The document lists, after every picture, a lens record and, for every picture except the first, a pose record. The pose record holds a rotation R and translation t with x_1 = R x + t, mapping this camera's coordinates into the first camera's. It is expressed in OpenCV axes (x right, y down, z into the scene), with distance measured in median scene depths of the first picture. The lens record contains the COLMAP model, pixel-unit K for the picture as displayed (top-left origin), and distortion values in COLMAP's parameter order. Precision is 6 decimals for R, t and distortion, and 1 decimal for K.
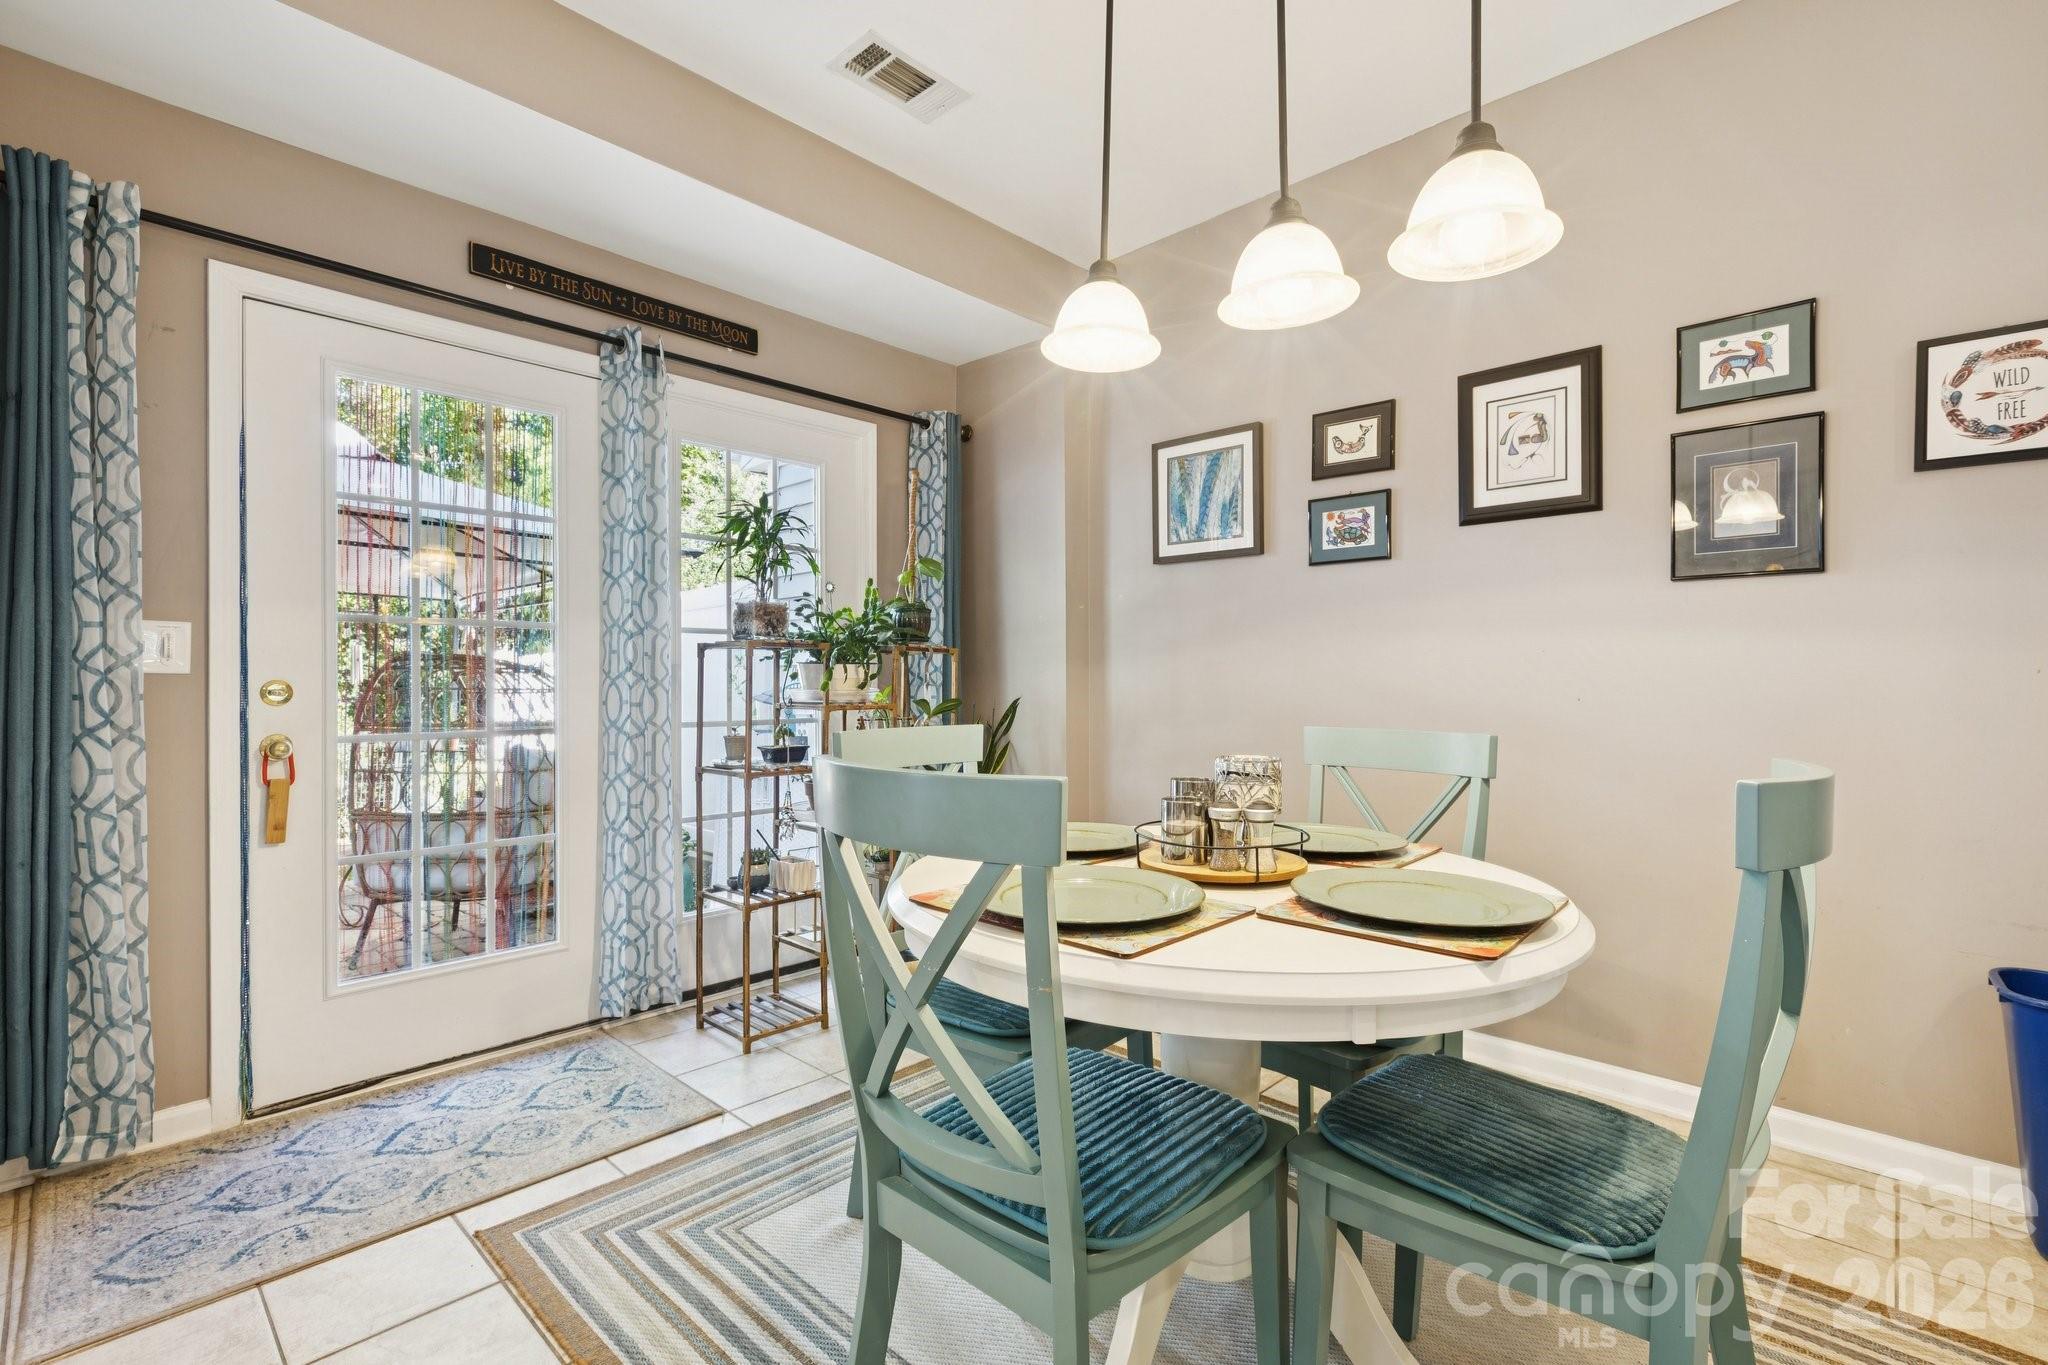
lens RADIAL K [[923.2, 0, 1027.6], [0, 923.2, 676.2], [0, 0, 1]] dist [0.003261, -0.000640]
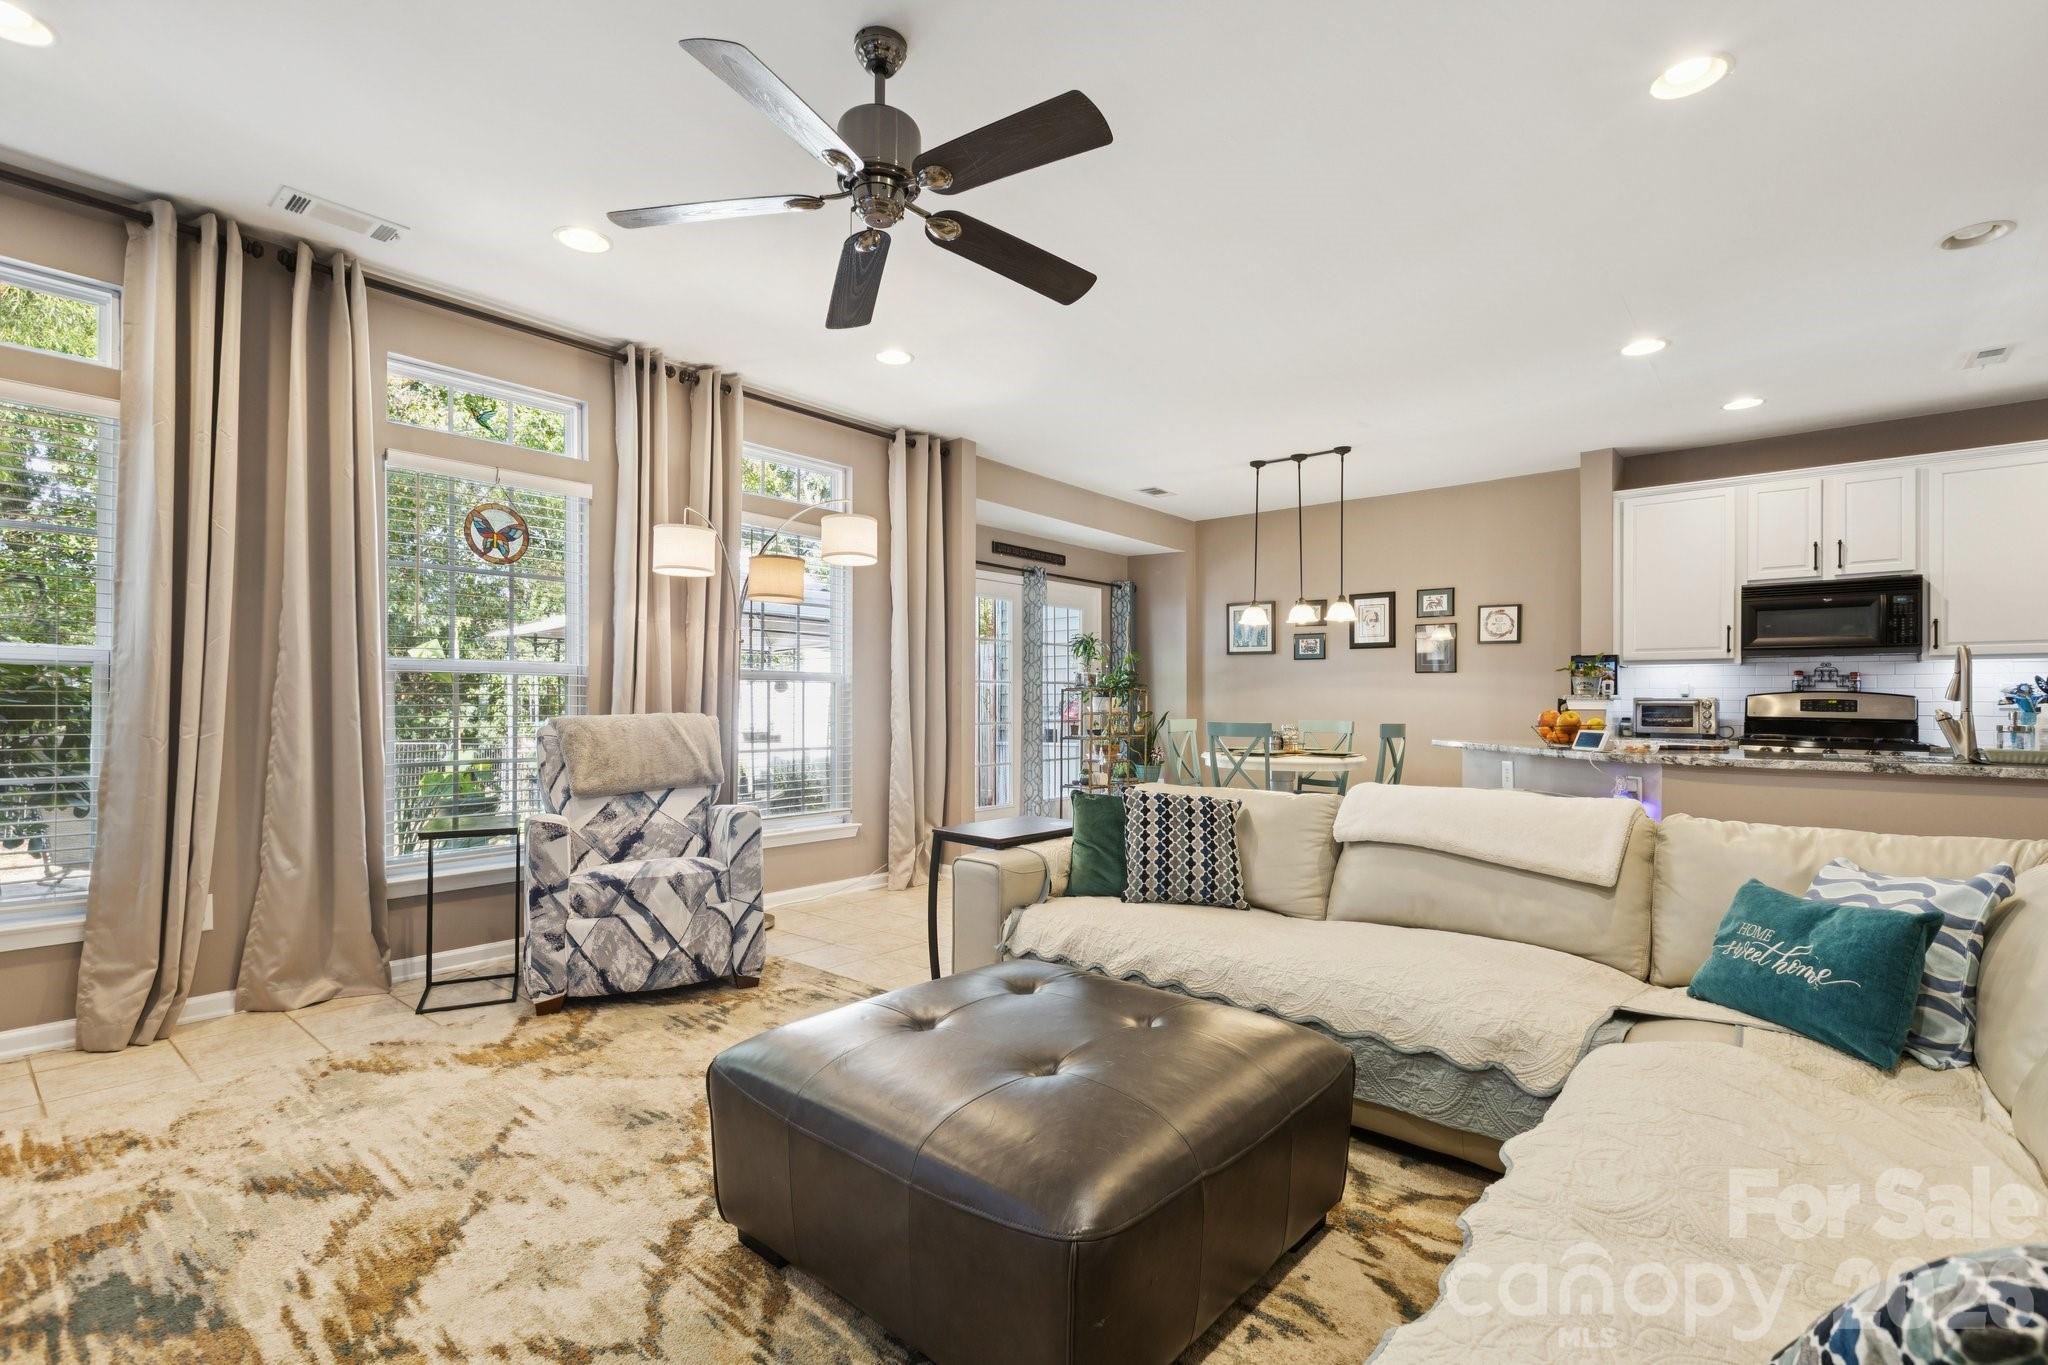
lens RADIAL K [[923.2, 0, 1030.3], [0, 923.2, 691.7], [0, 0, 1]] dist [0.003261, -0.000640]
pose [[0.998306, 0.006273, 0.057840, -0.692218], [-0.006164, 0.999979, -0.002053, -0.025985], [-0.057852, 0.001693, 0.998324, -1.829022]]
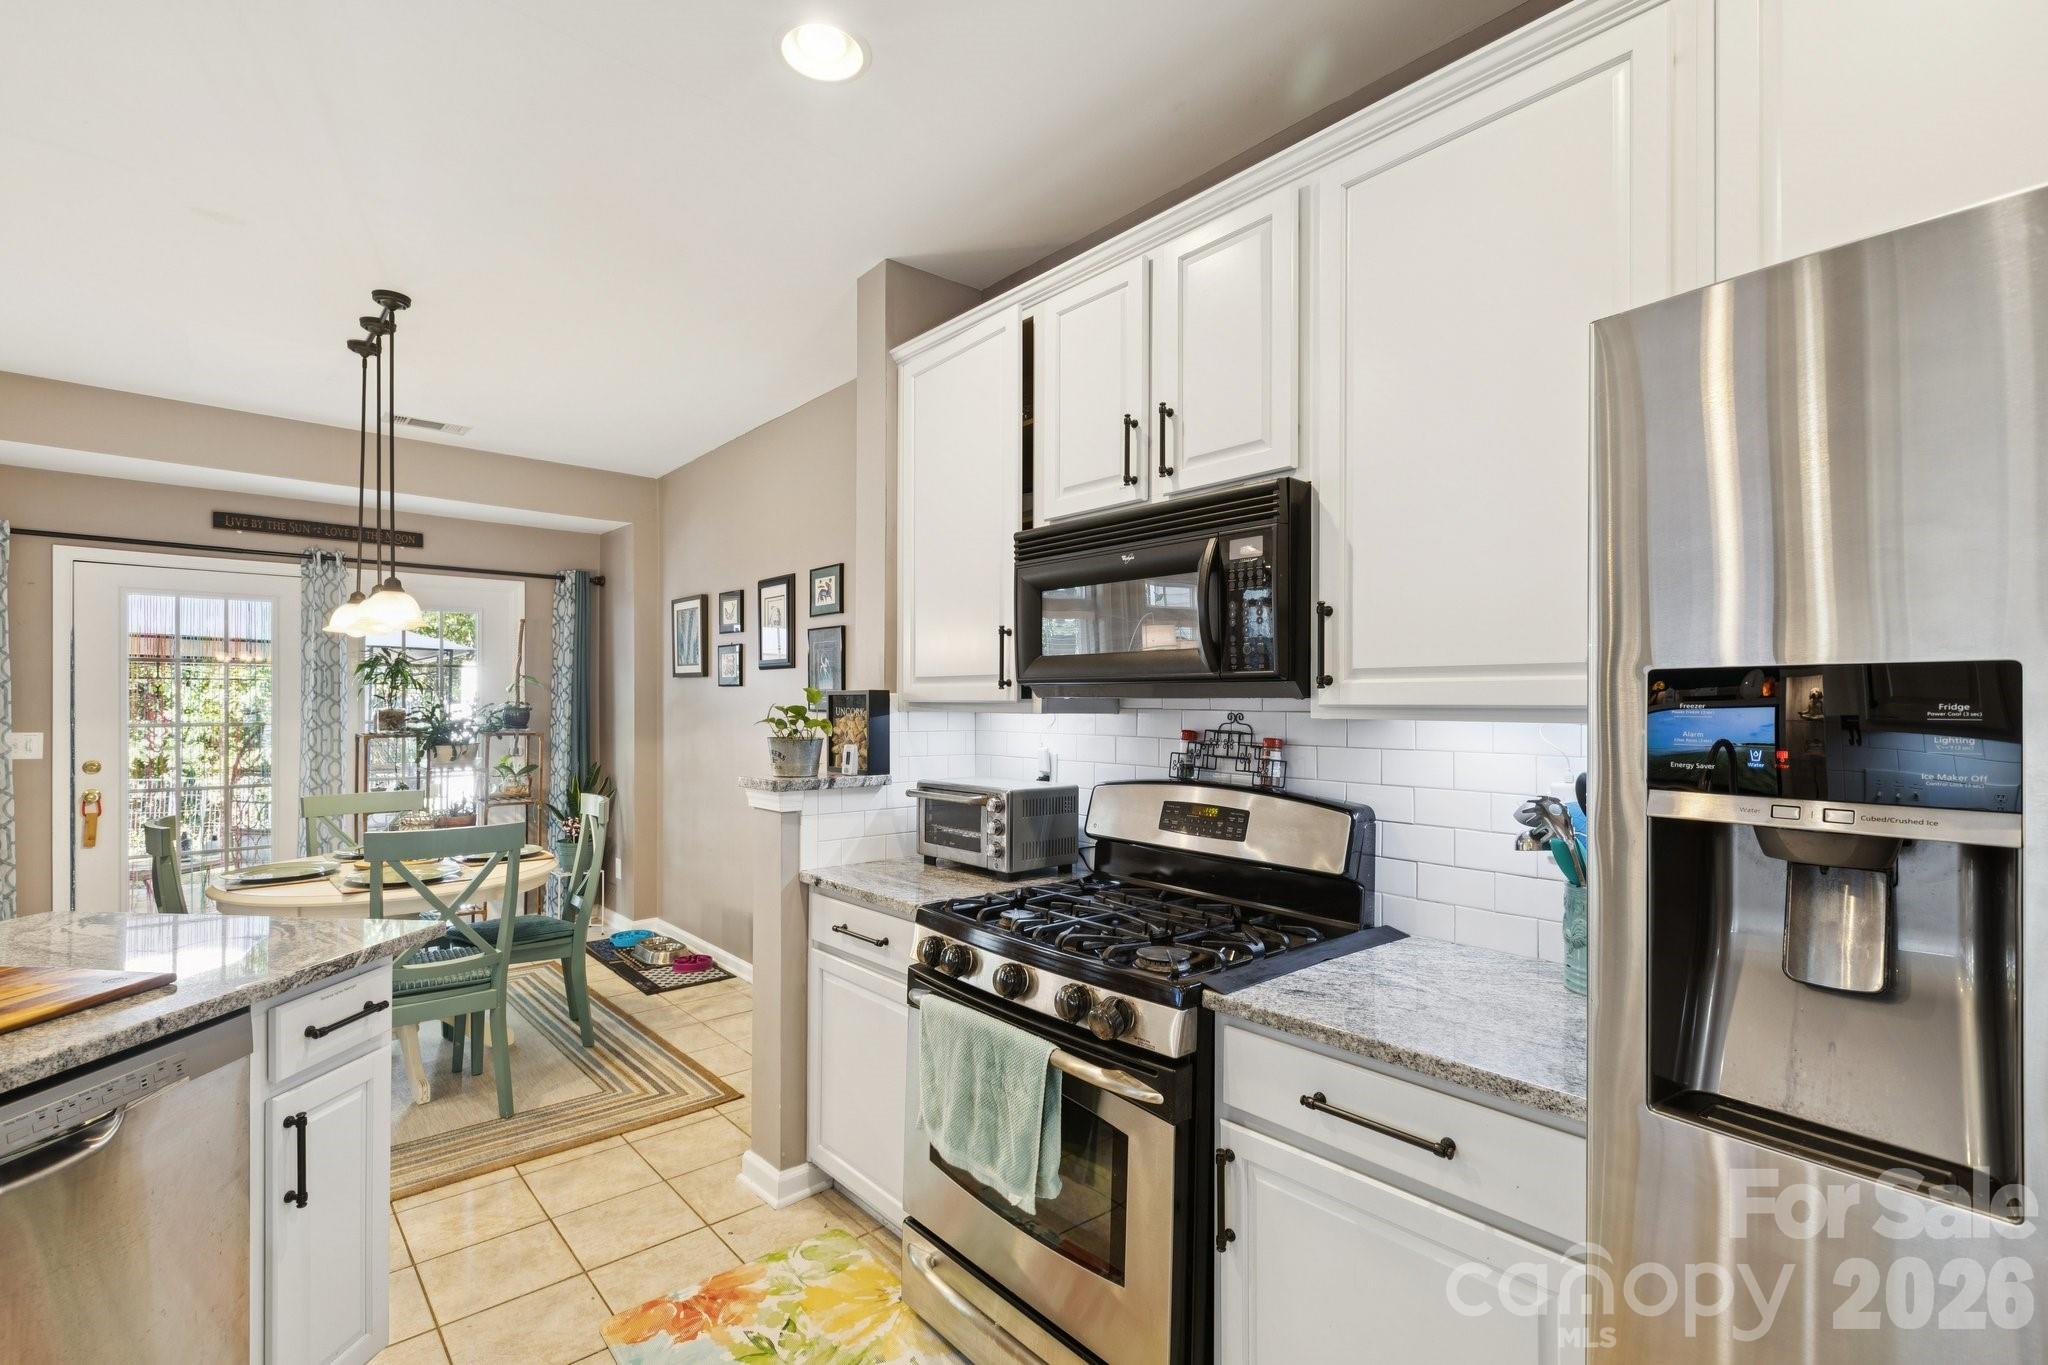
lens RADIAL K [[923.2, 0, 1016.8], [0, 923.2, 700.3], [0, 0, 1]] dist [0.003261, -0.000640]
pose [[0.996103, 0.003350, -0.088136, 1.173052], [-0.003025, 0.999988, 0.003821, -0.125280], [0.088148, -0.003539, 0.996101, -0.681724]]
